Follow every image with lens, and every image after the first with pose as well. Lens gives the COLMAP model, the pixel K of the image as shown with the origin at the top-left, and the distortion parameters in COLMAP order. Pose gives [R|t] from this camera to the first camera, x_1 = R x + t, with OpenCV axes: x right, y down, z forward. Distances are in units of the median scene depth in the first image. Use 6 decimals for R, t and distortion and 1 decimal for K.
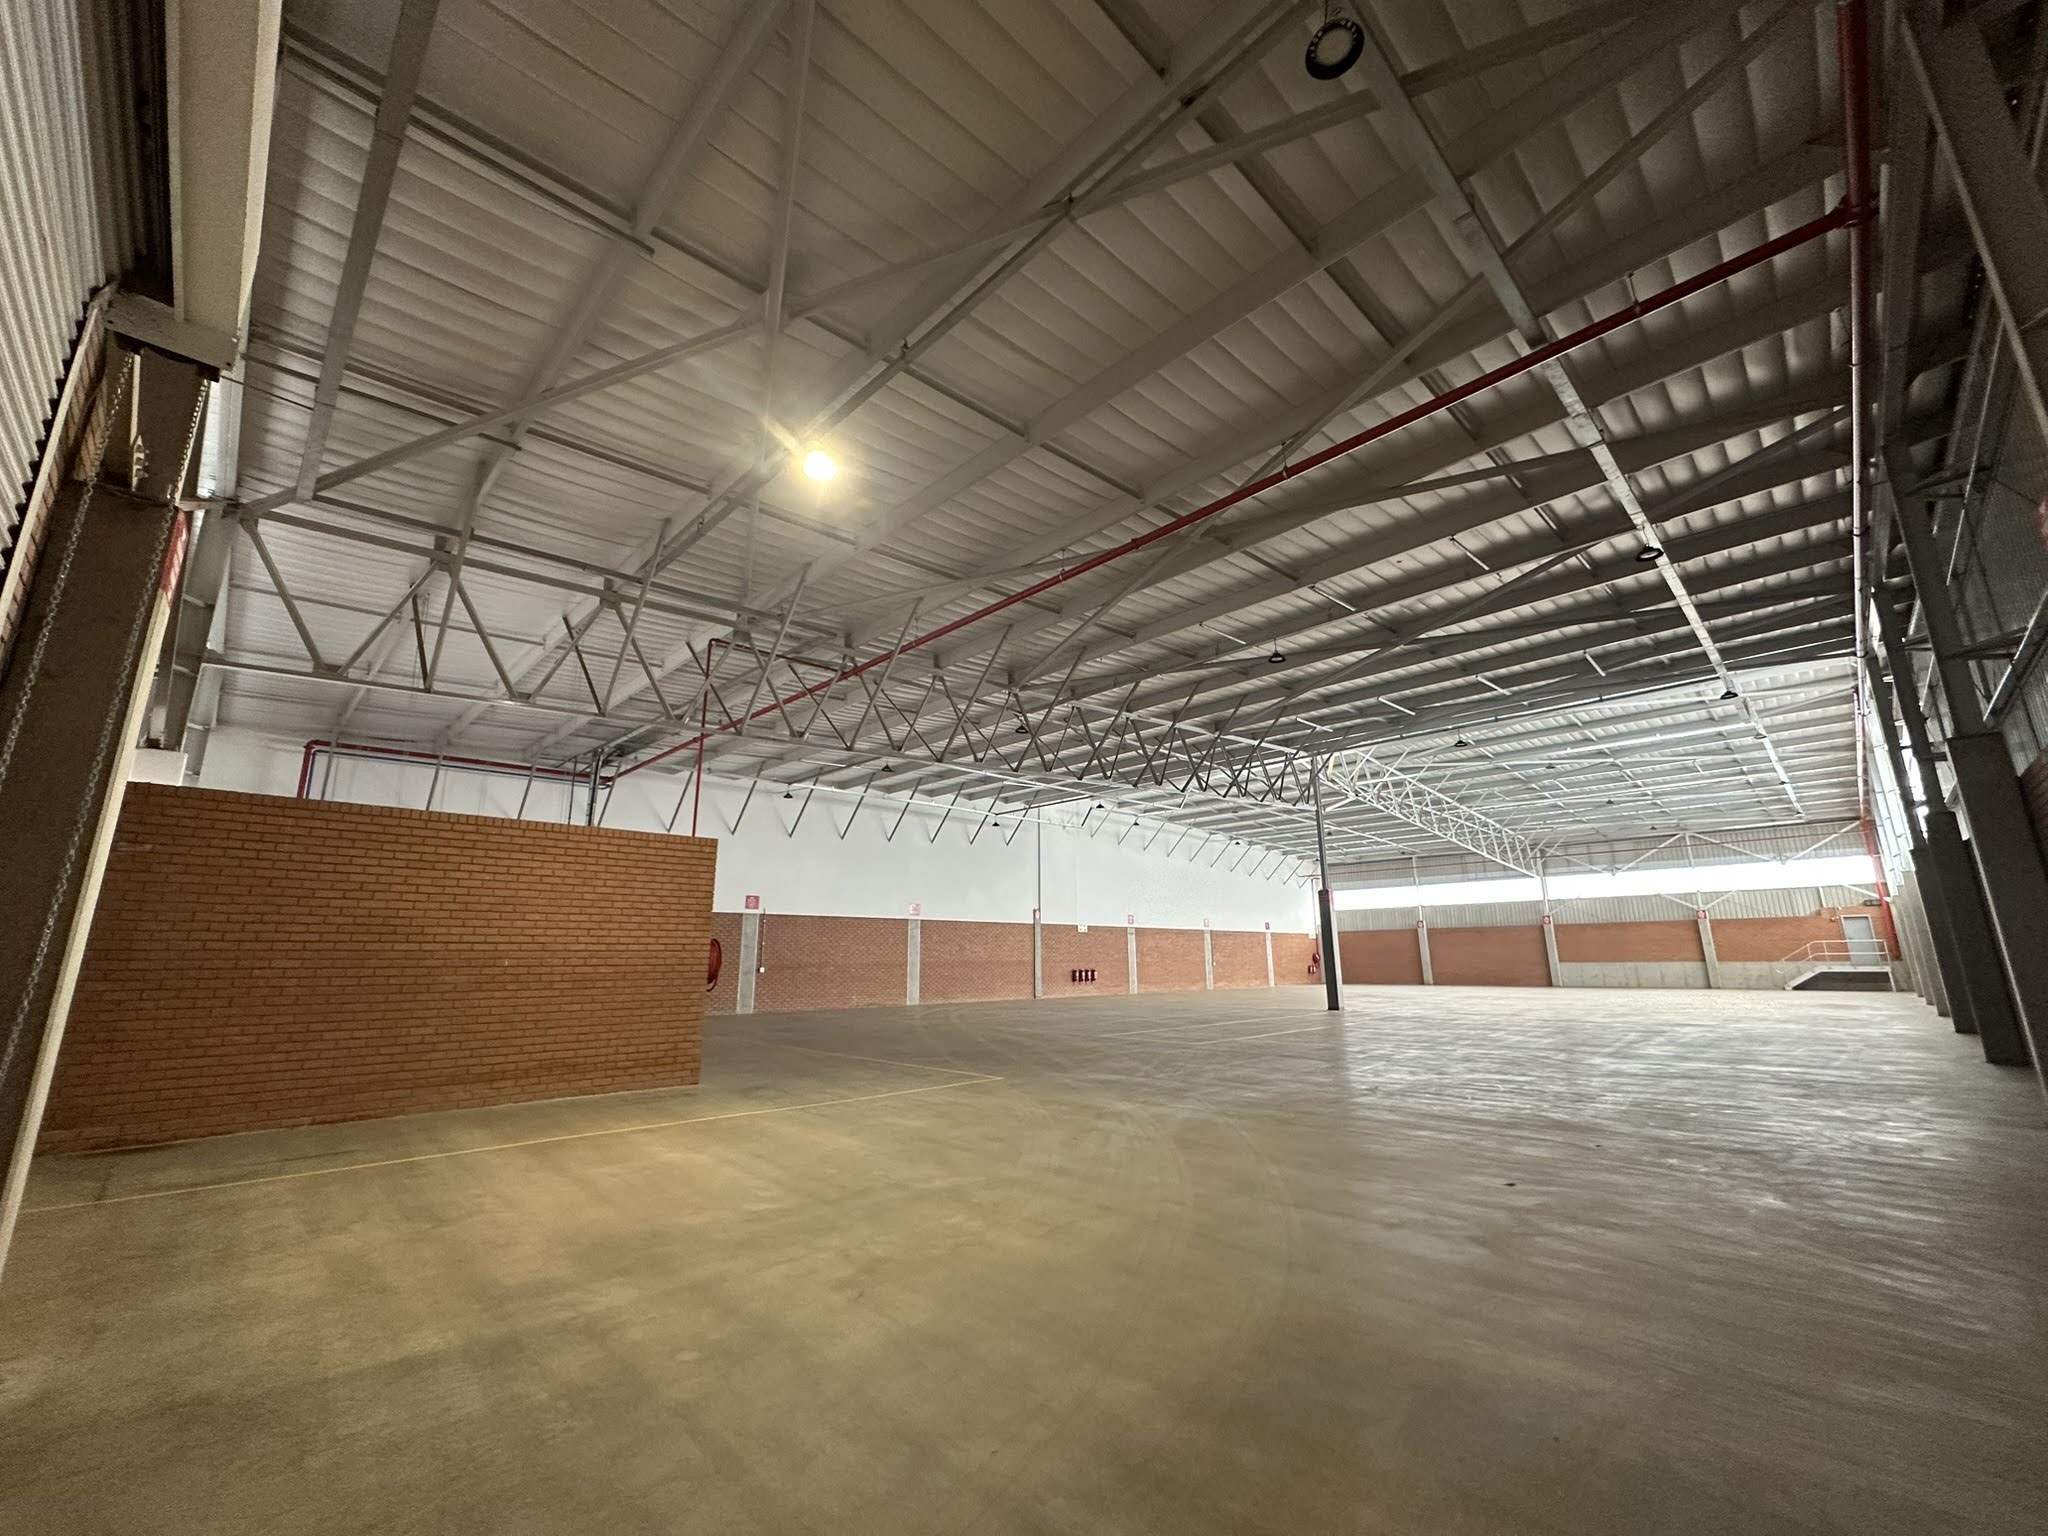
lens RADIAL K [[816.8, 0, 1024.0], [0, 816.8, 768.0], [0, 0, 1]] dist [-0.000626, 0.000107]
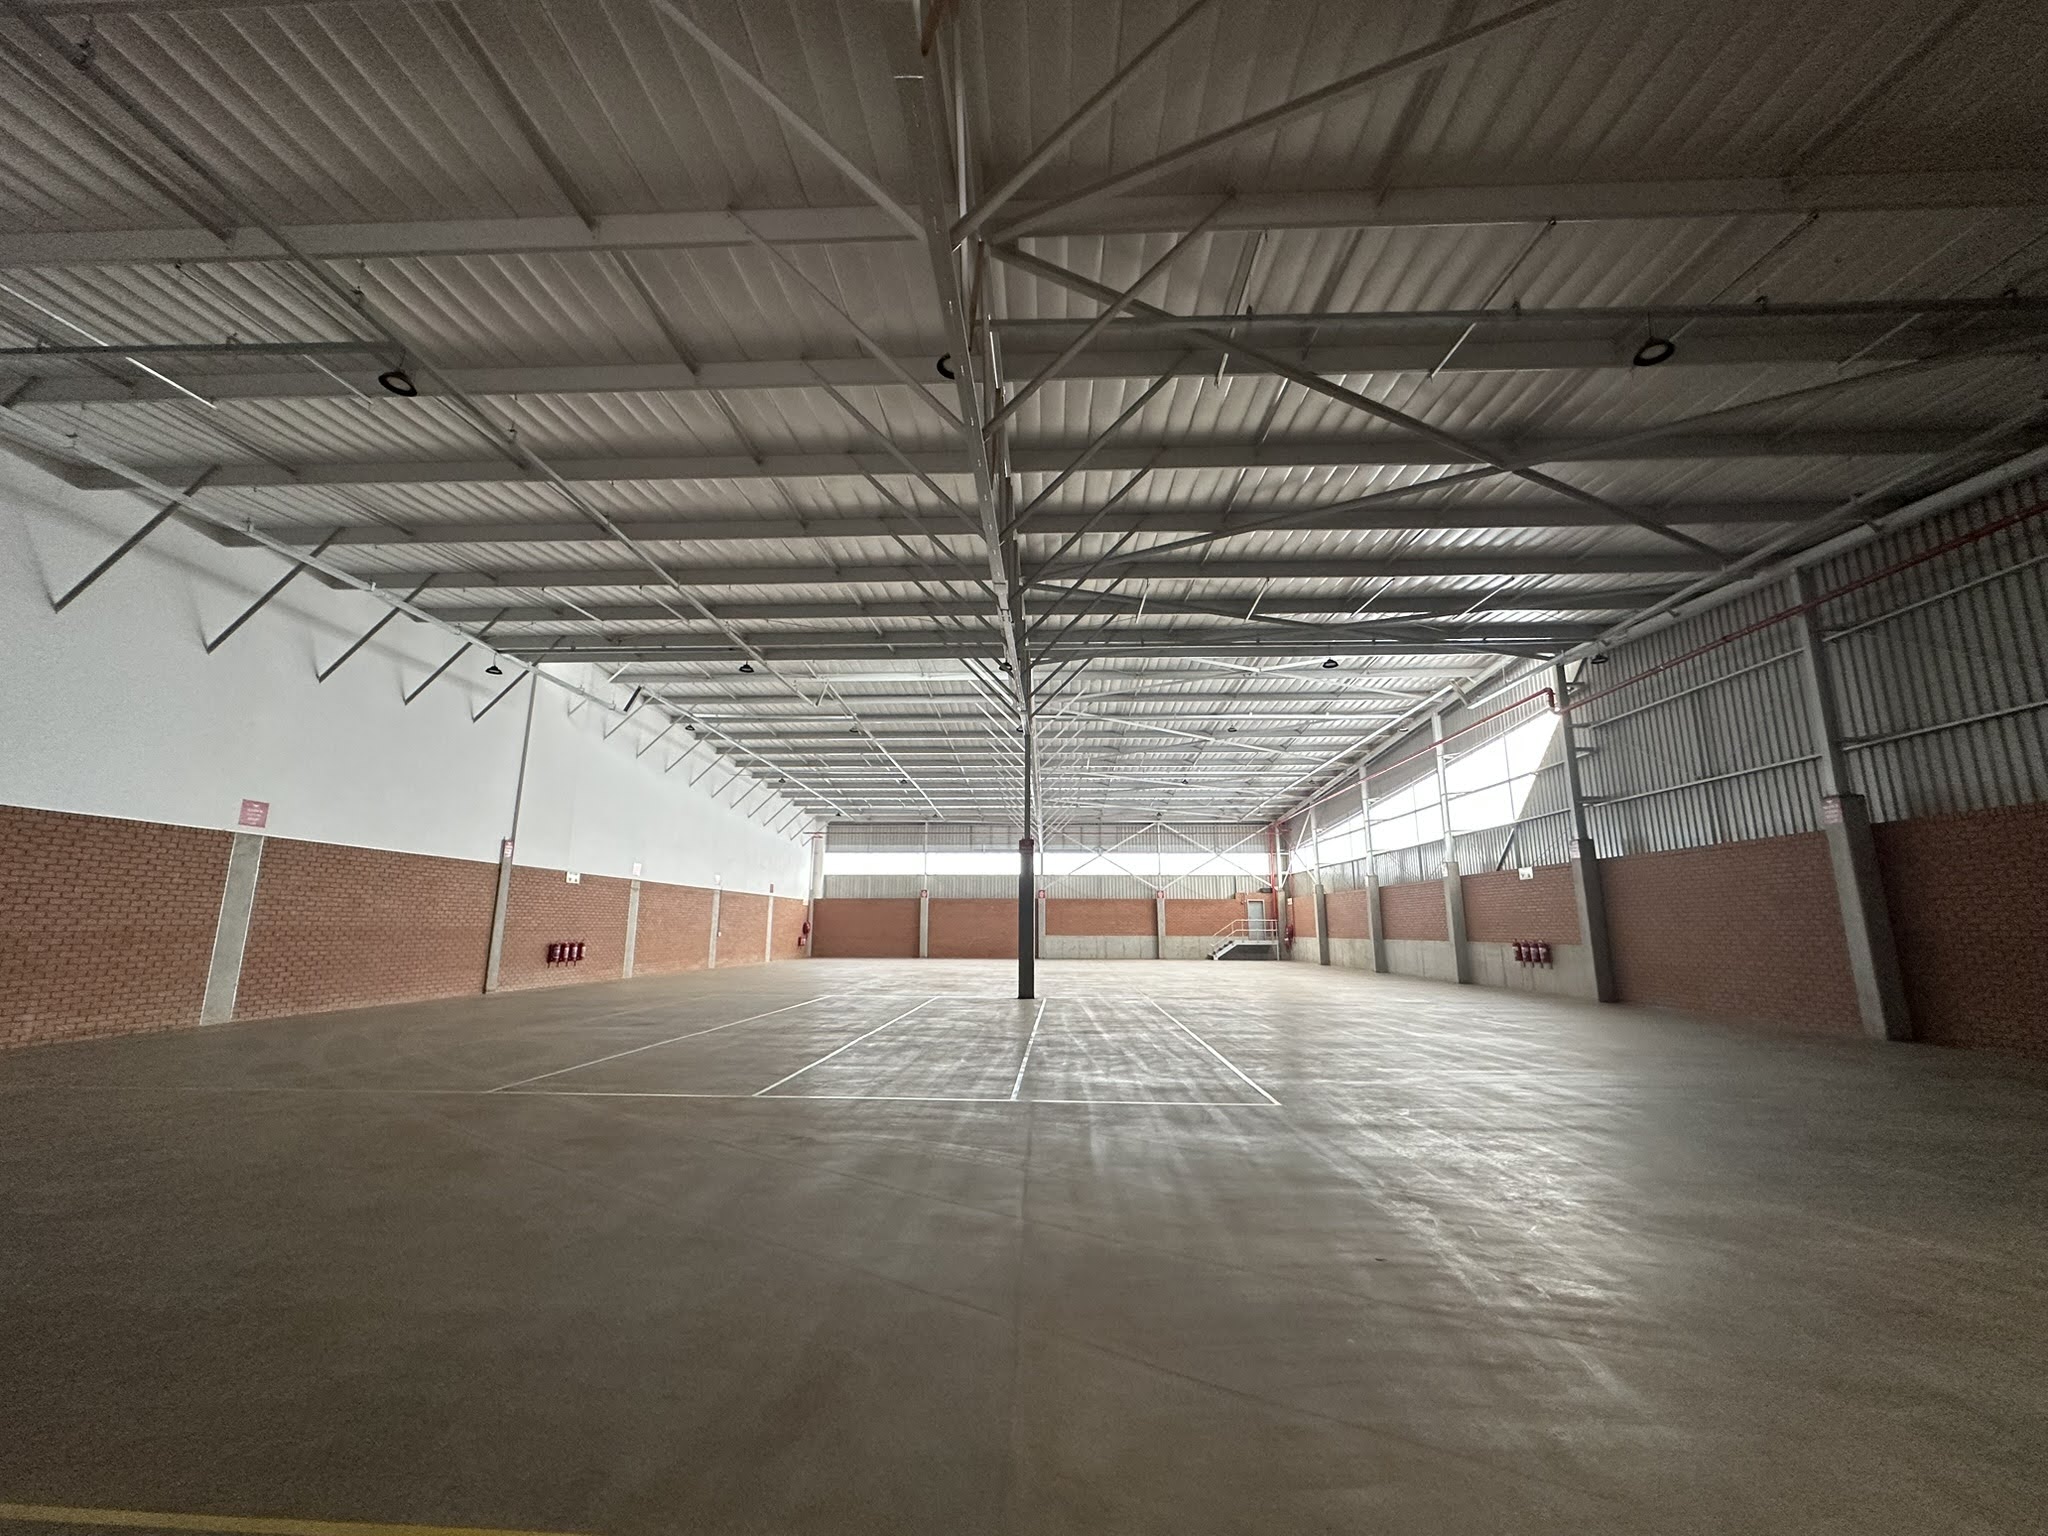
lens RADIAL K [[820.1, 0, 1013.9], [0, 820.1, 764.2], [0, 0, 1]] dist [0.001010, 0.000622]
pose [[0.737901, 0.143654, 0.659444, -0.103675], [-0.165561, 0.985759, -0.029479, 0.072175], [-0.654287, -0.087425, 0.751176, 0.308818]]
